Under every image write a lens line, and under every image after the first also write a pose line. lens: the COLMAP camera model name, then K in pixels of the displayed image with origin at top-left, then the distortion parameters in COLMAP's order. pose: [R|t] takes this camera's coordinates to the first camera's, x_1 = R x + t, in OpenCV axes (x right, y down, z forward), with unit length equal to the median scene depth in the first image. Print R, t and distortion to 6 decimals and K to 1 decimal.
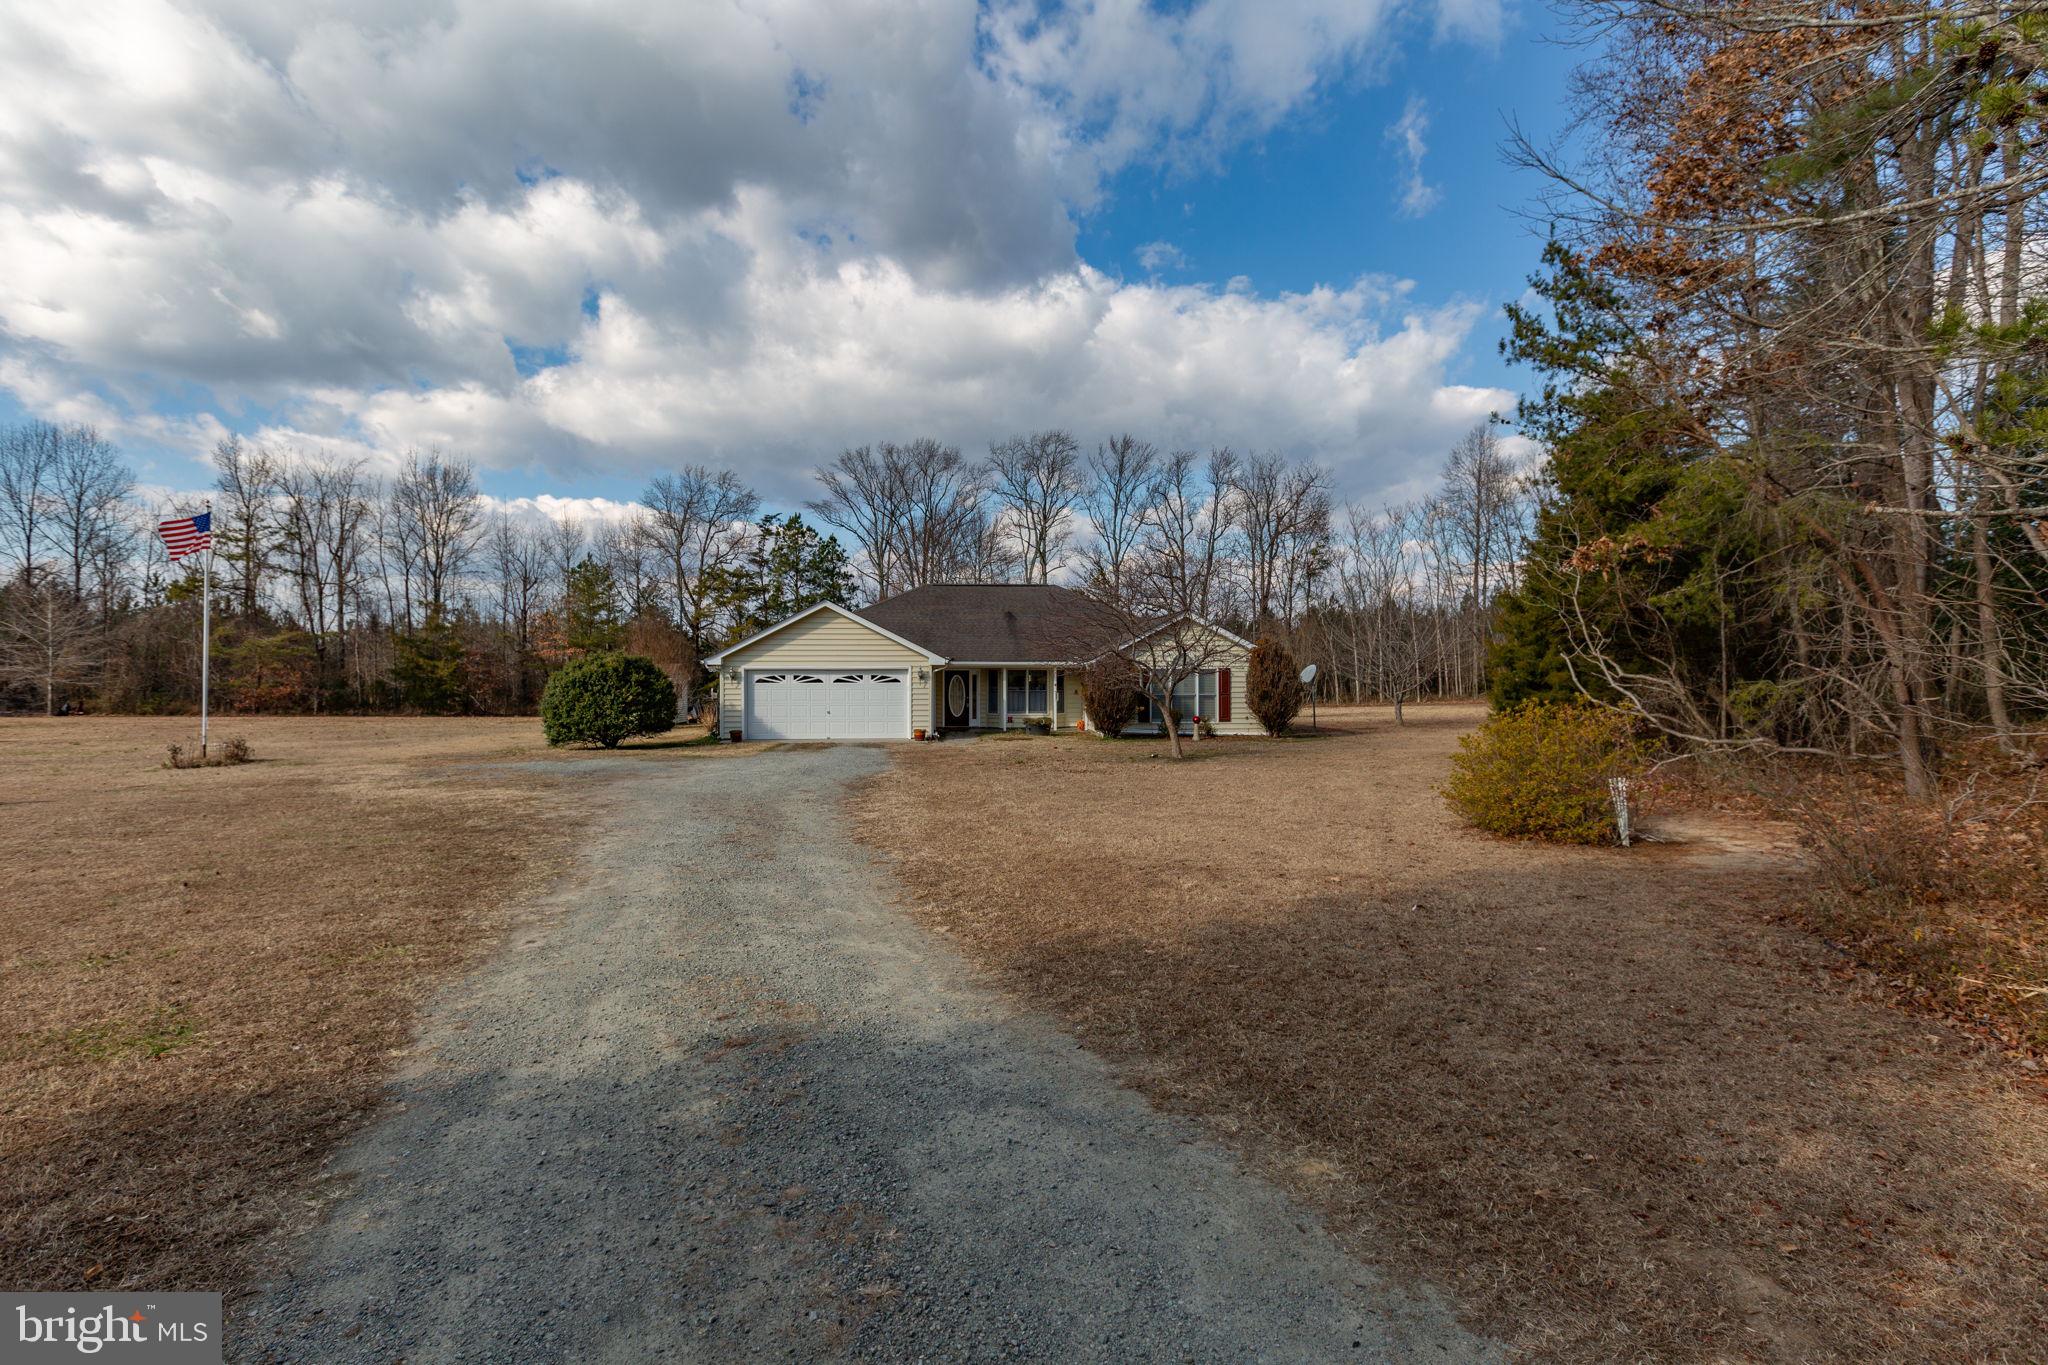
lens RADIAL K [[1095.5, 0, 1074.7], [0, 1095.5, 673.3], [0, 0, 1]] dist [-0.099527, -0.000441]
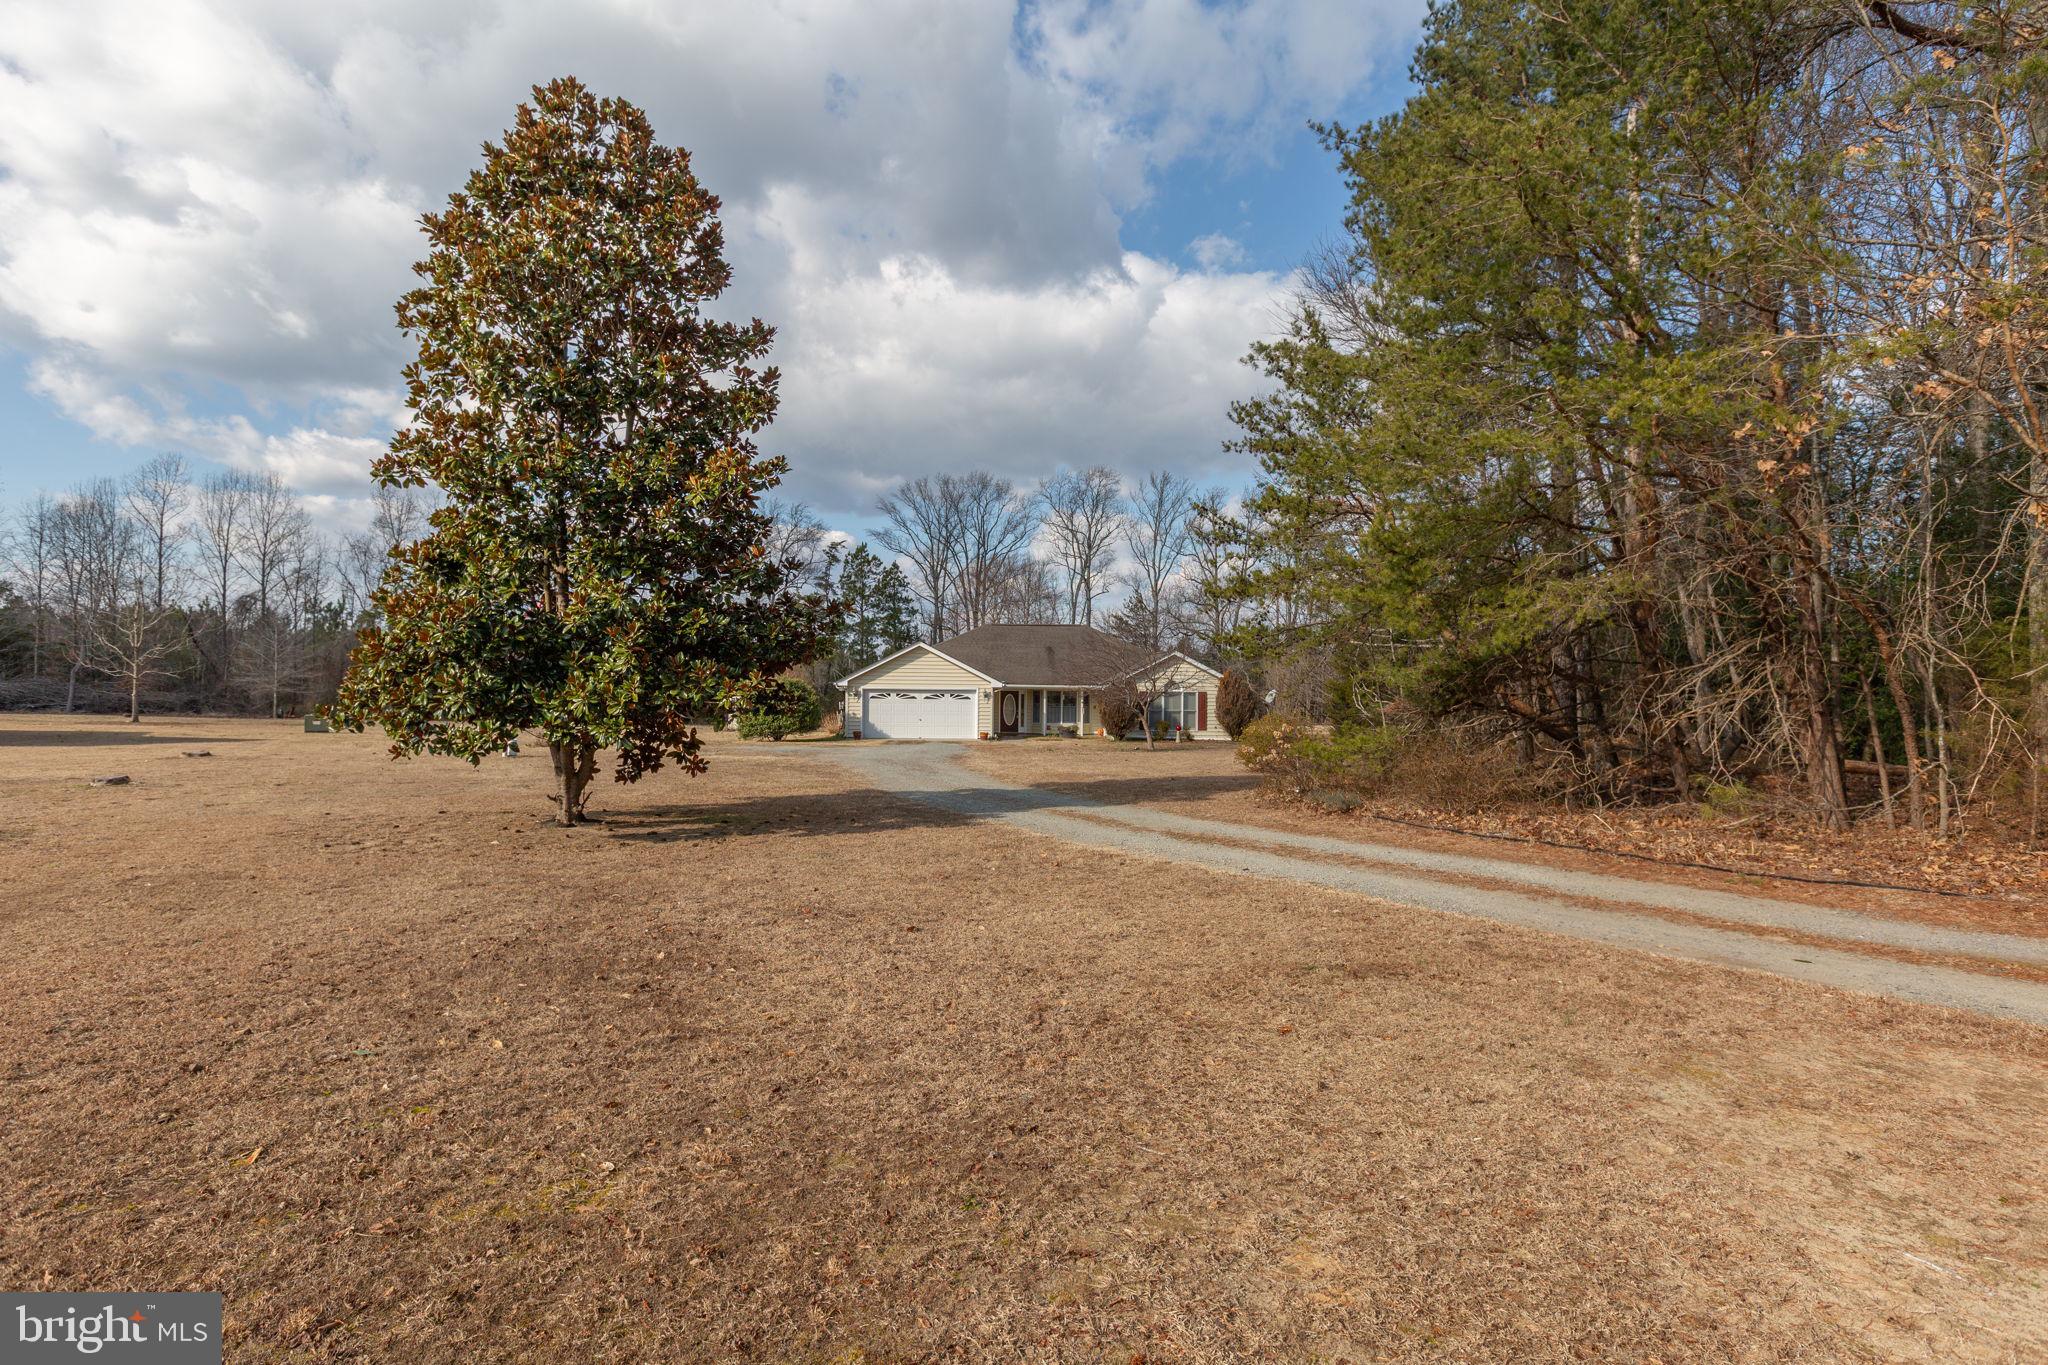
lens RADIAL K [[1213.5, 0, 1024.0], [0, 1213.5, 682.5], [0, 0, 1]] dist [-0.035262, -0.000268]
pose [[0.995847, 0.010508, -0.090432, 0.018702], [-0.010991, 0.999928, -0.004850, -0.002411], [0.090374, 0.005823, 0.995891, -0.203112]]
